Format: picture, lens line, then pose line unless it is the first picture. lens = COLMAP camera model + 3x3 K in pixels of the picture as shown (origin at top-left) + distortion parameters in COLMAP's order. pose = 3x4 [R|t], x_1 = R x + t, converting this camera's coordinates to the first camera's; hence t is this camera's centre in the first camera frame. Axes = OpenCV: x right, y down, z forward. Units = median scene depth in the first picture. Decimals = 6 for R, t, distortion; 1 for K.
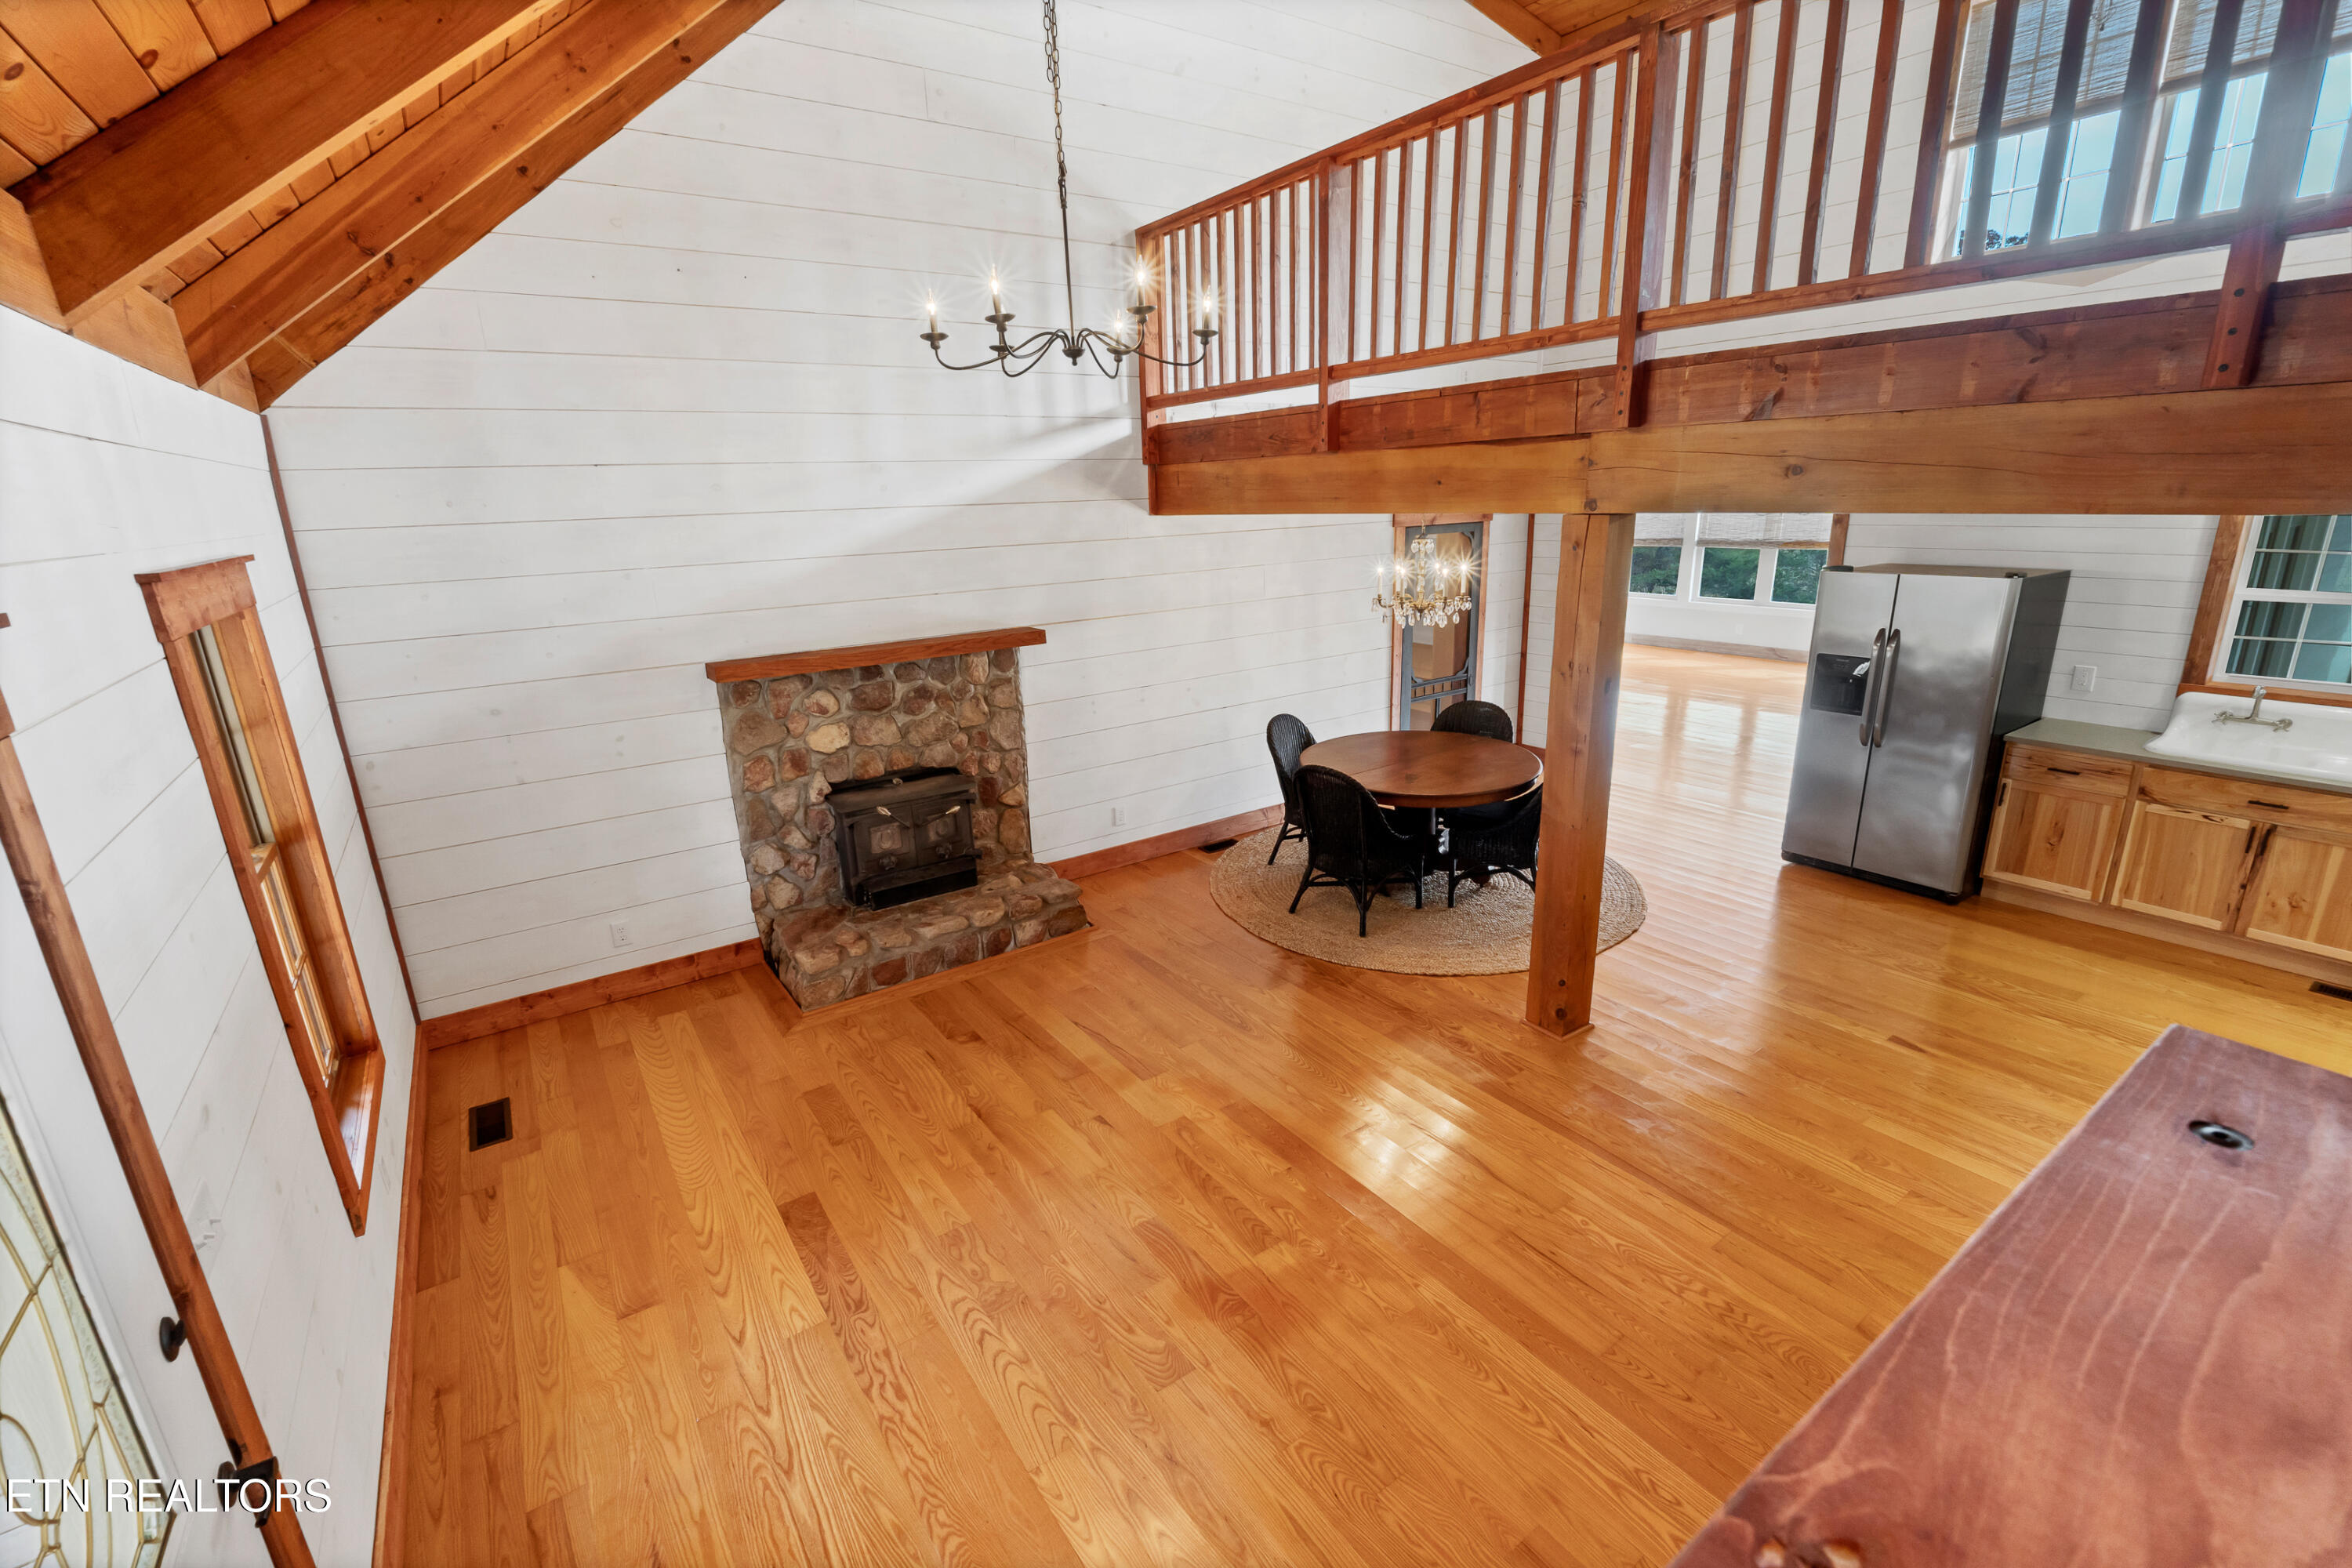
lens RADIAL K [[1018.2, 0, 1166.3], [0, 1018.2, 776.9], [0, 0, 1]] dist [-0.008666, -0.000066]
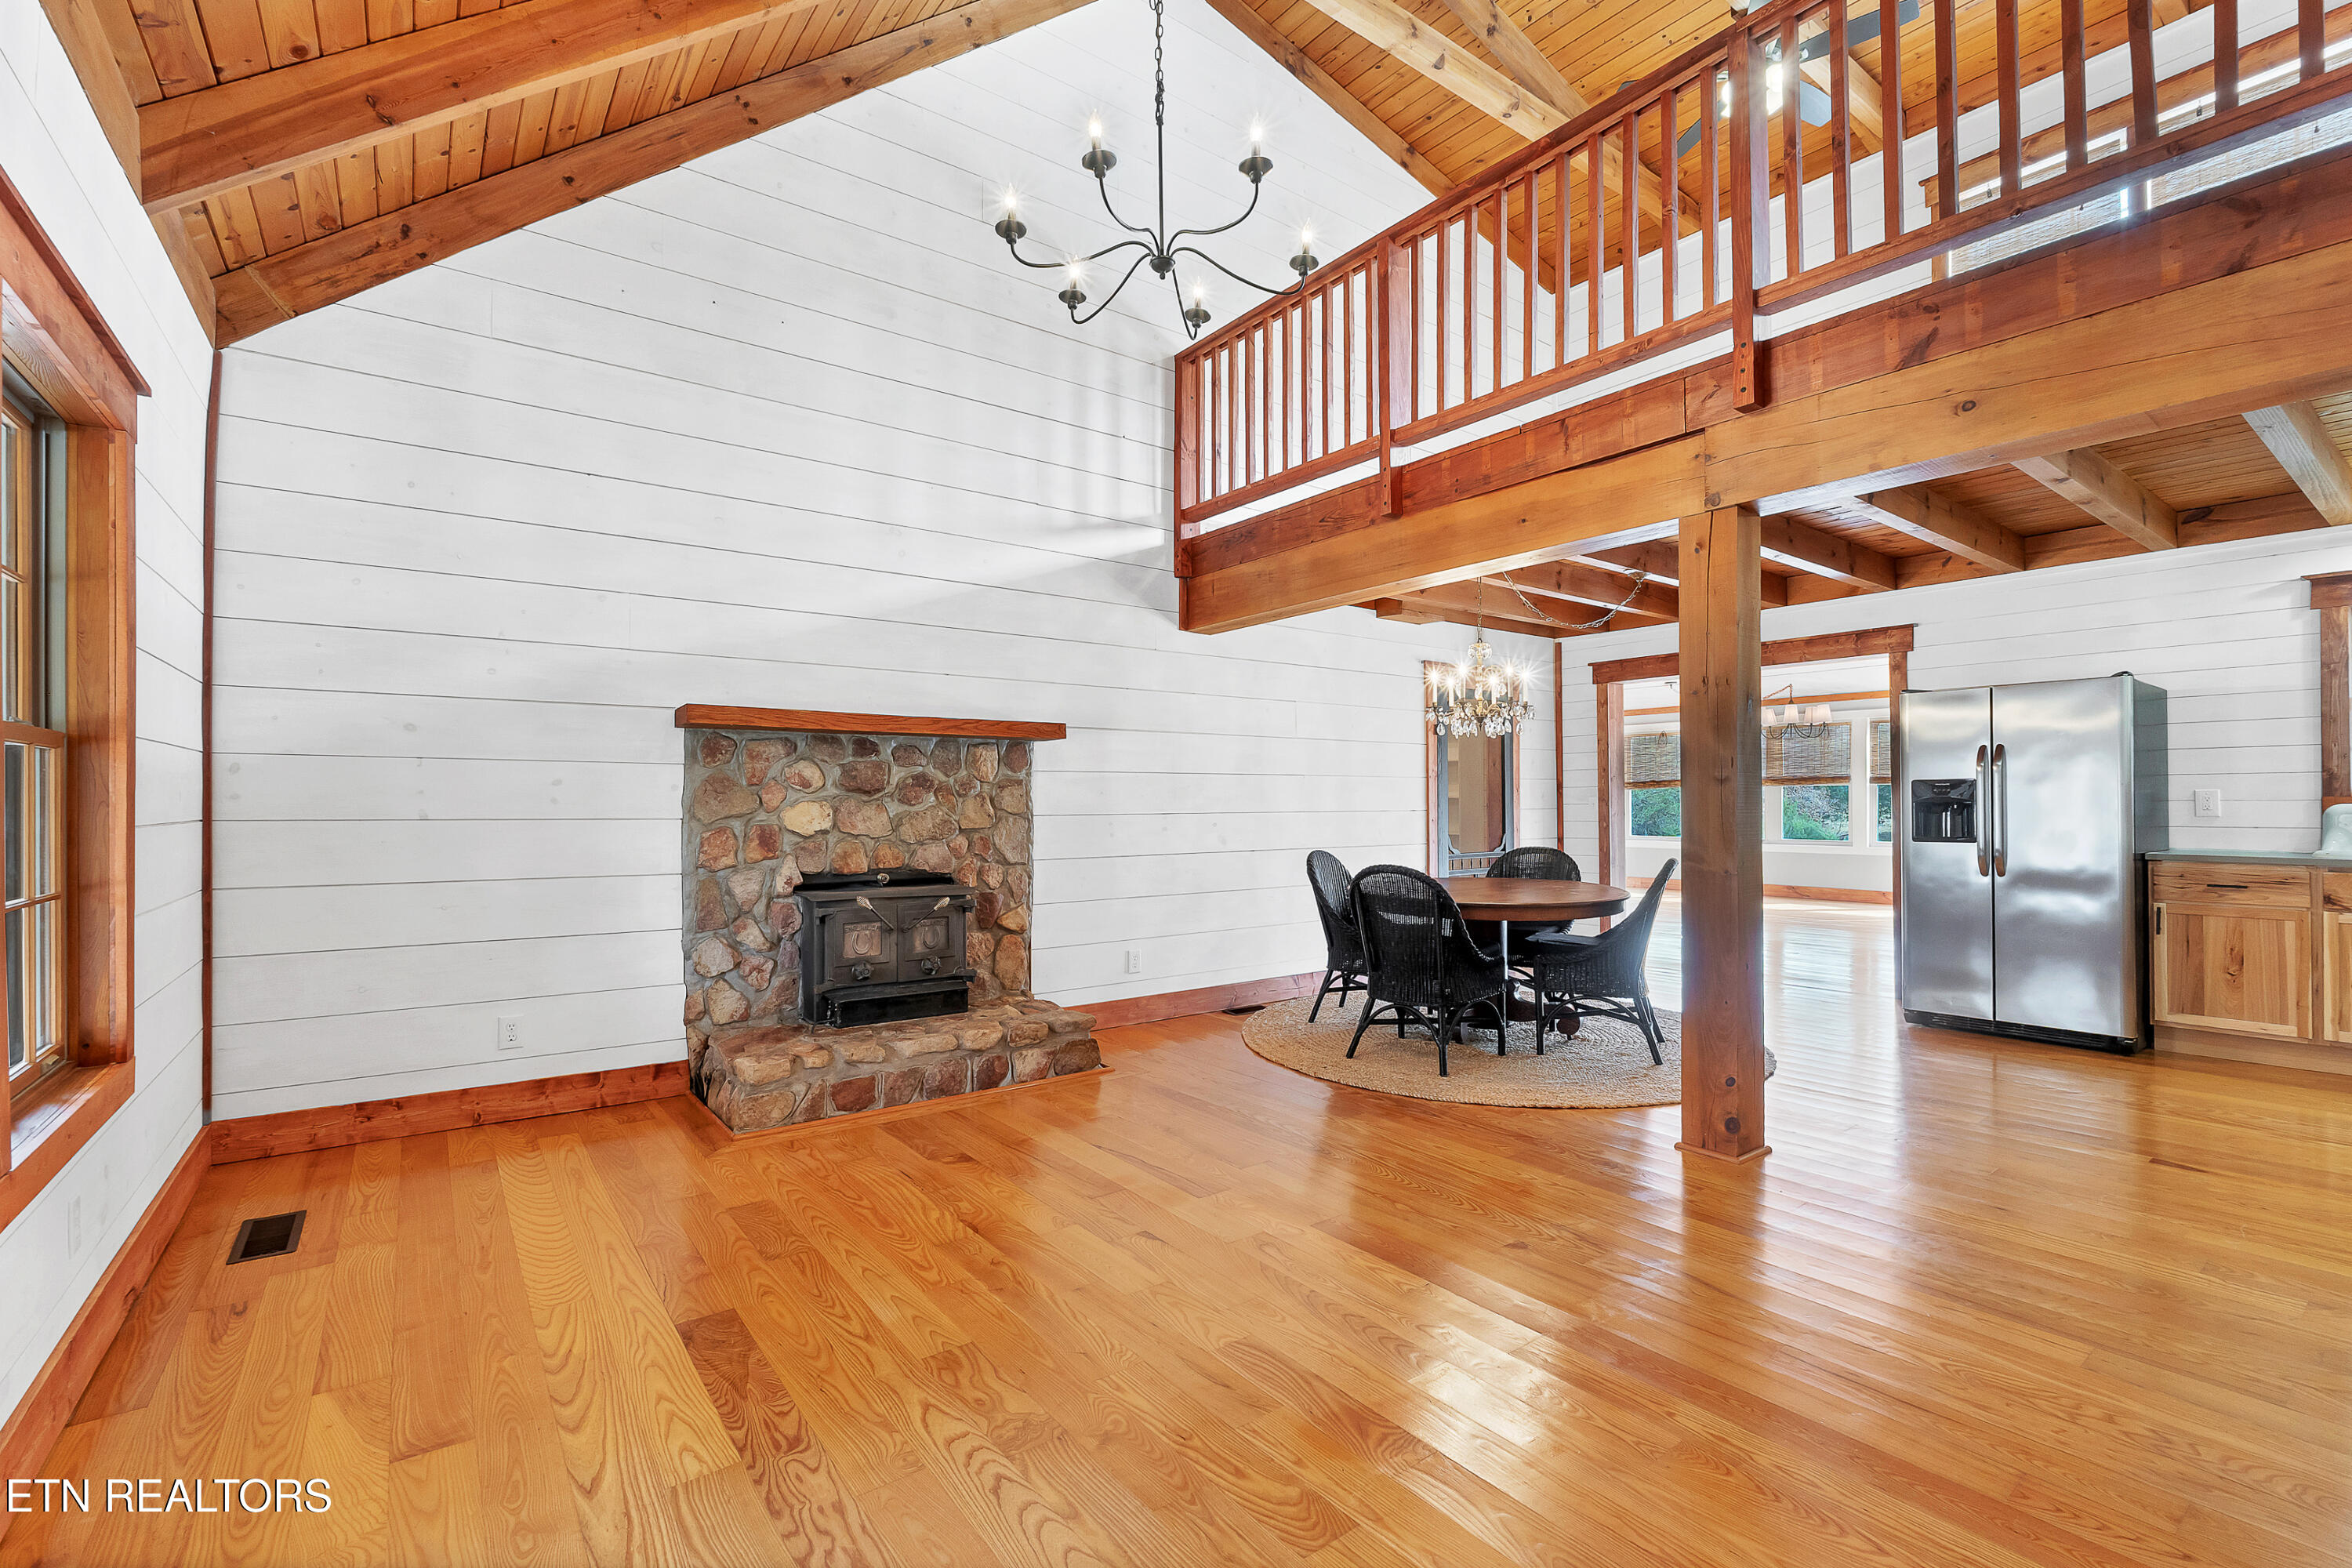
lens RADIAL K [[1039.5, 0, 1176.0], [0, 1039.5, 784.0], [0, 0, 1]] dist [-0.008087, -0.000076]
pose [[0.998657, 0.033691, 0.039353, -0.071007], [-0.021105, 0.958335, -0.284866, 0.203509], [-0.047311, 0.283653, 0.957759, 0.176099]]
